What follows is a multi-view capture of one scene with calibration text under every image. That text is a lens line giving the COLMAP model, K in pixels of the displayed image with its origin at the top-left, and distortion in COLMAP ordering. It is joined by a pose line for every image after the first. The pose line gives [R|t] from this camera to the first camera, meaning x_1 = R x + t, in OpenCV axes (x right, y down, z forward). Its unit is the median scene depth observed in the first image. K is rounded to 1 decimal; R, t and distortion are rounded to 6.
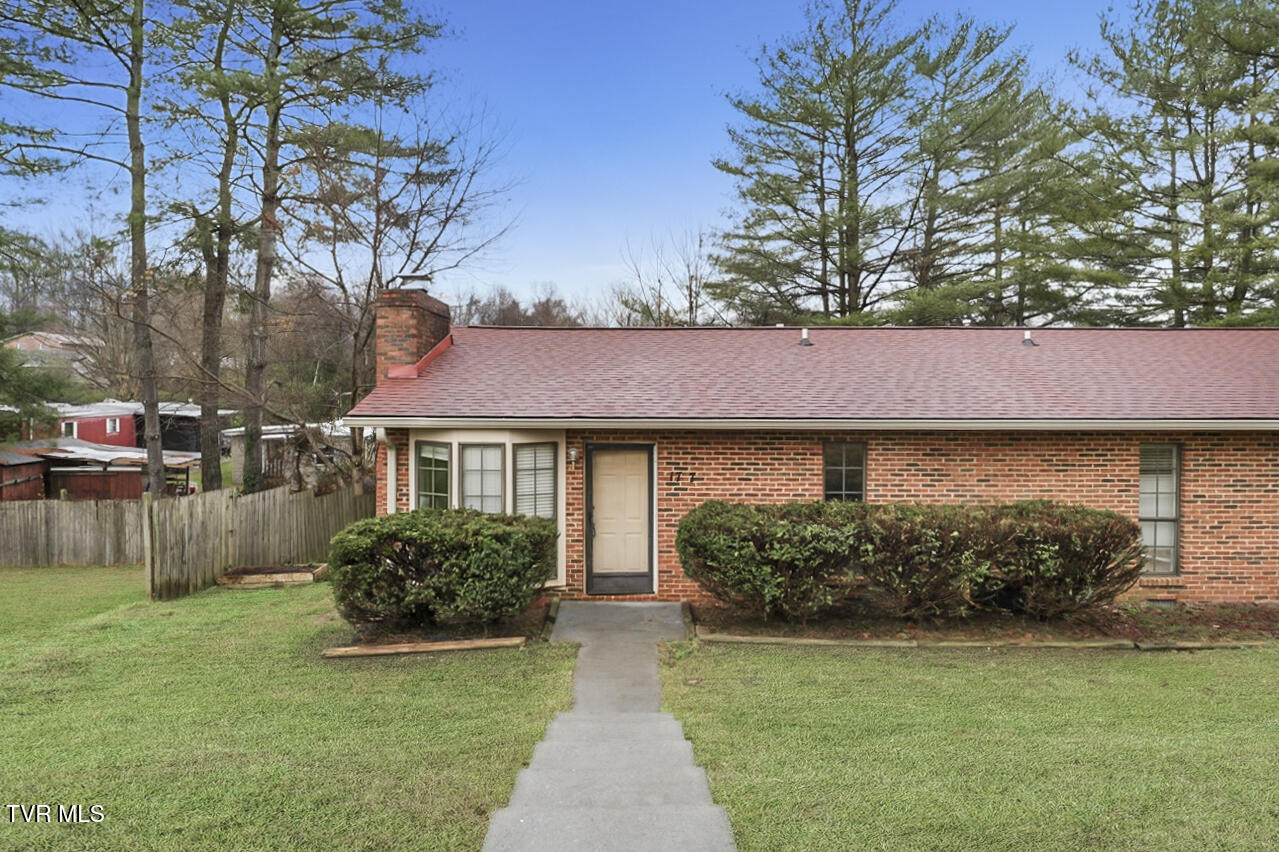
lens RADIAL K [[716.4, 0, 636.2], [0, 716.4, 409.7], [0, 0, 1]] dist [-0.001230, 0.000333]
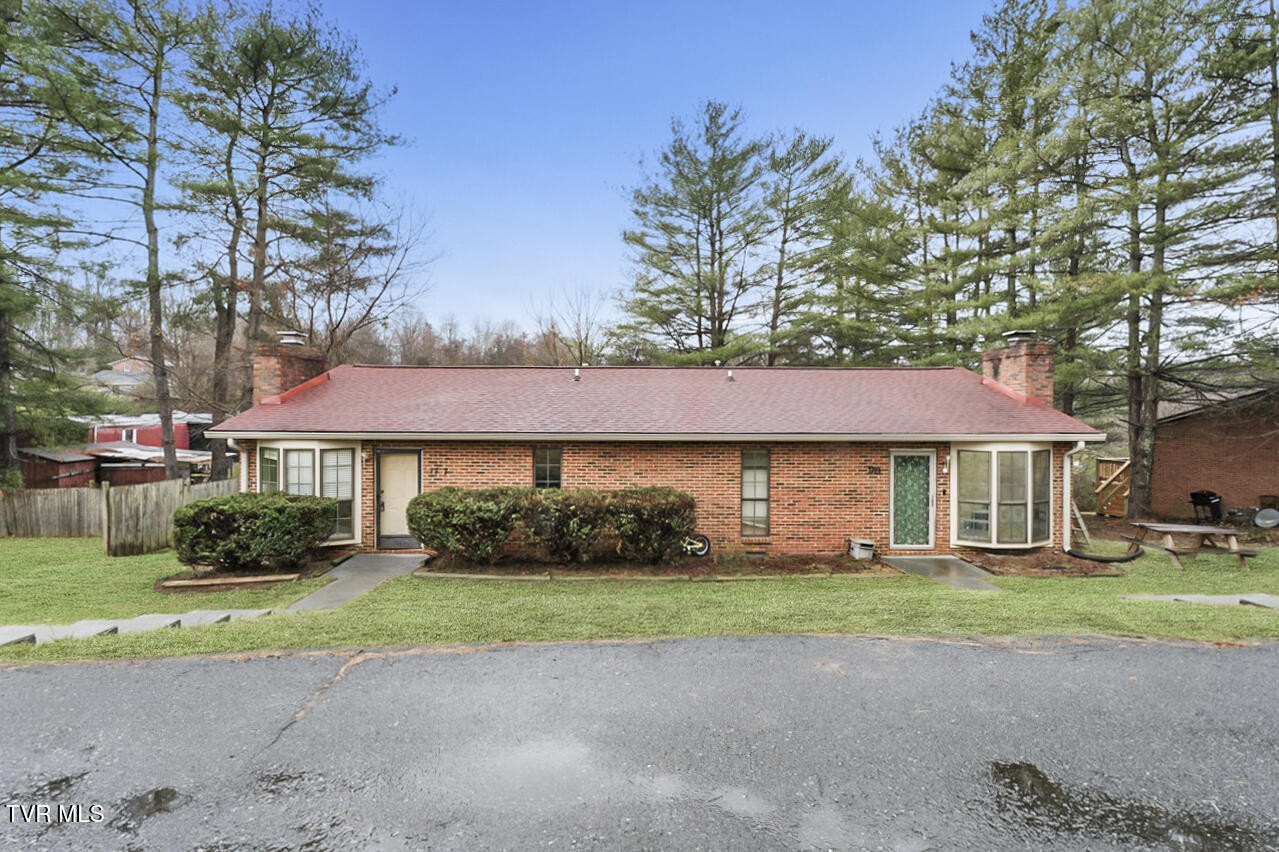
lens RADIAL K [[571.4, 0, 643.7], [0, 571.4, 409.8], [0, 0, 1]] dist [-0.000265, 0.000290]
pose [[0.999920, 0.001933, 0.012467, 0.480764], [-0.001766, 0.999908, -0.013424, -0.019837], [-0.012492, 0.013401, 0.999832, -0.211970]]
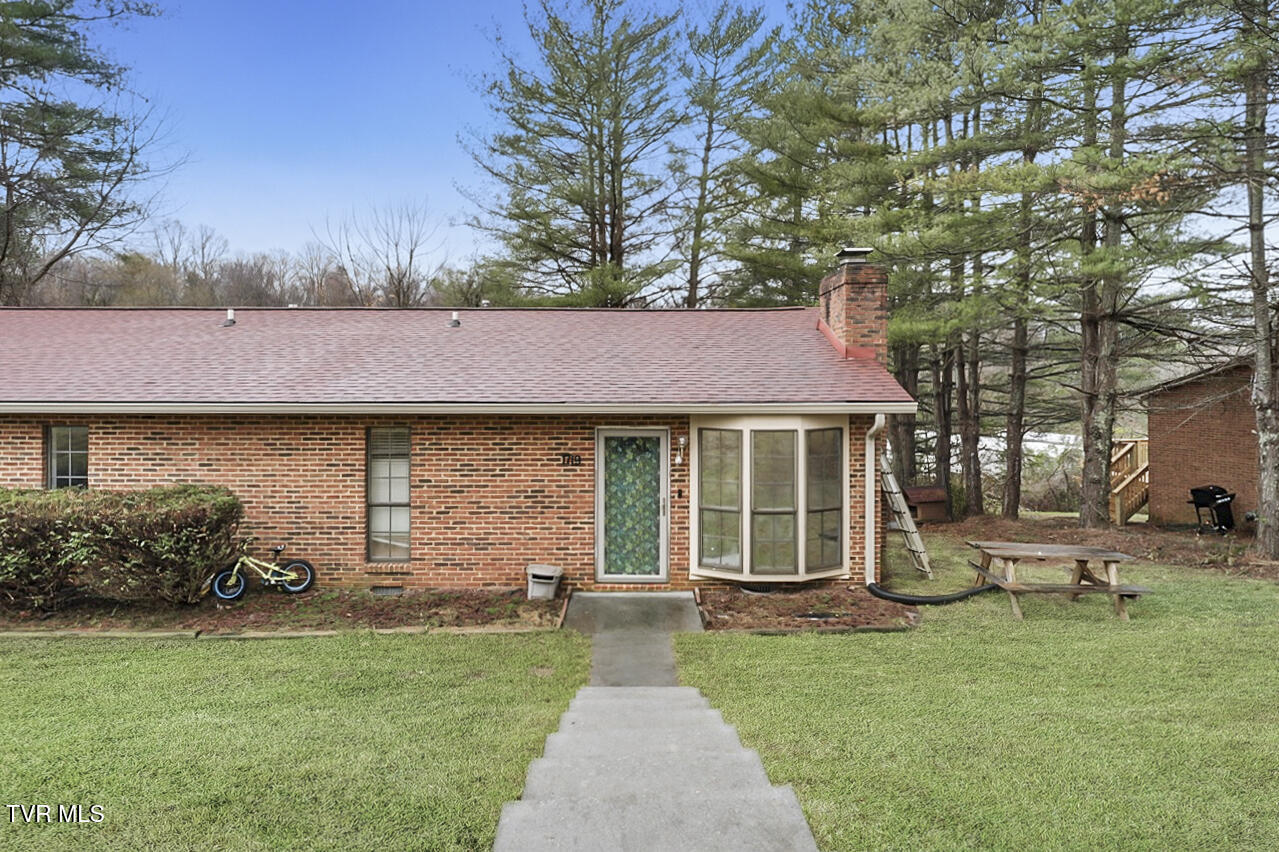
lens RADIAL K [[716.4, 0, 641.6], [0, 716.4, 379.4], [0, 0, 1]] dist [0.000478, -0.000383]
pose [[0.999991, 0.000355, 0.004243, 1.077989], [-0.000305, 0.999930, -0.011794, -0.006771], [-0.004247, 0.011793, 0.999921, 0.014503]]
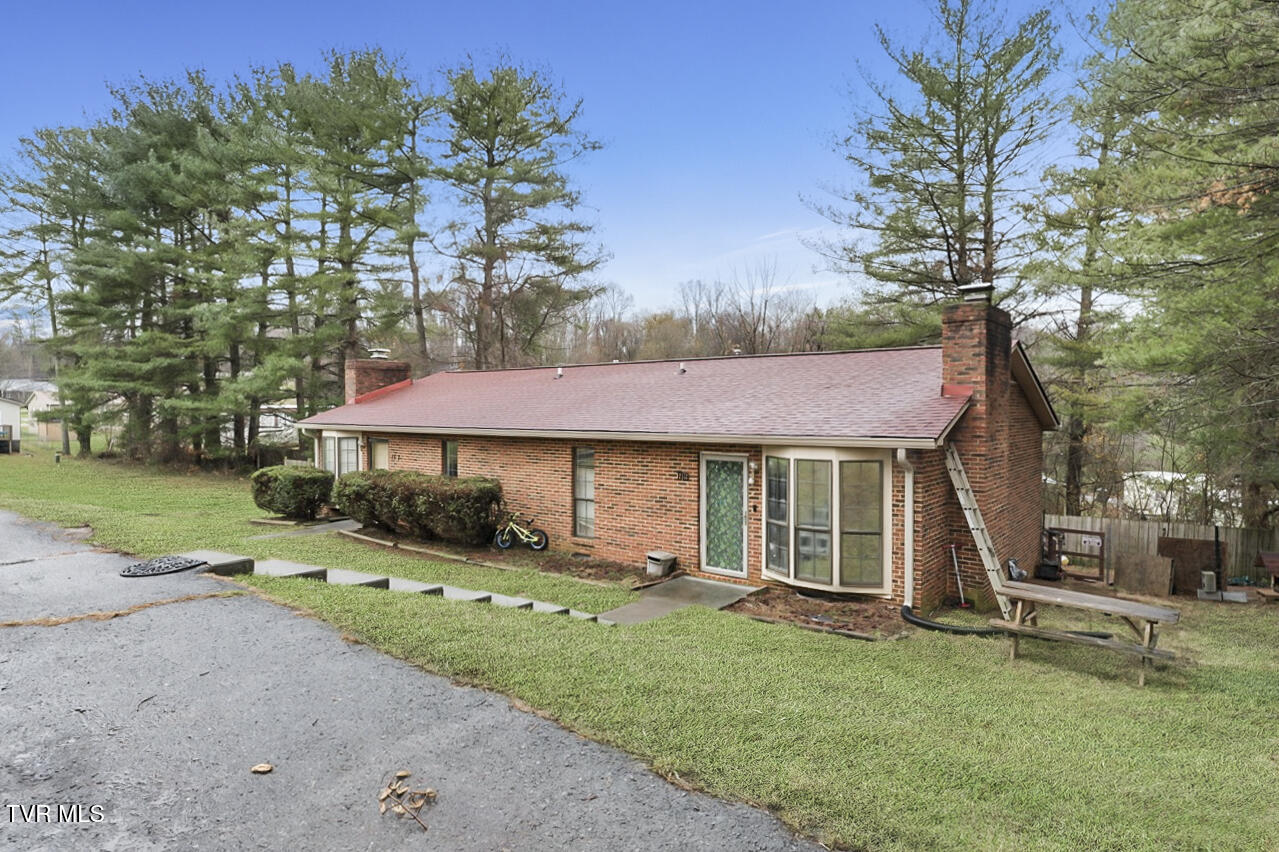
lens RADIAL K [[716.6, 0, 639.5], [0, 716.6, 426.0], [0, 0, 1]] dist [-0.001504, -0.000201]
pose [[0.782871, 0.012736, -0.622054, 1.734204], [-0.008393, 0.999916, 0.009909, -0.011845], [0.622127, -0.002536, 0.782912, -0.073707]]
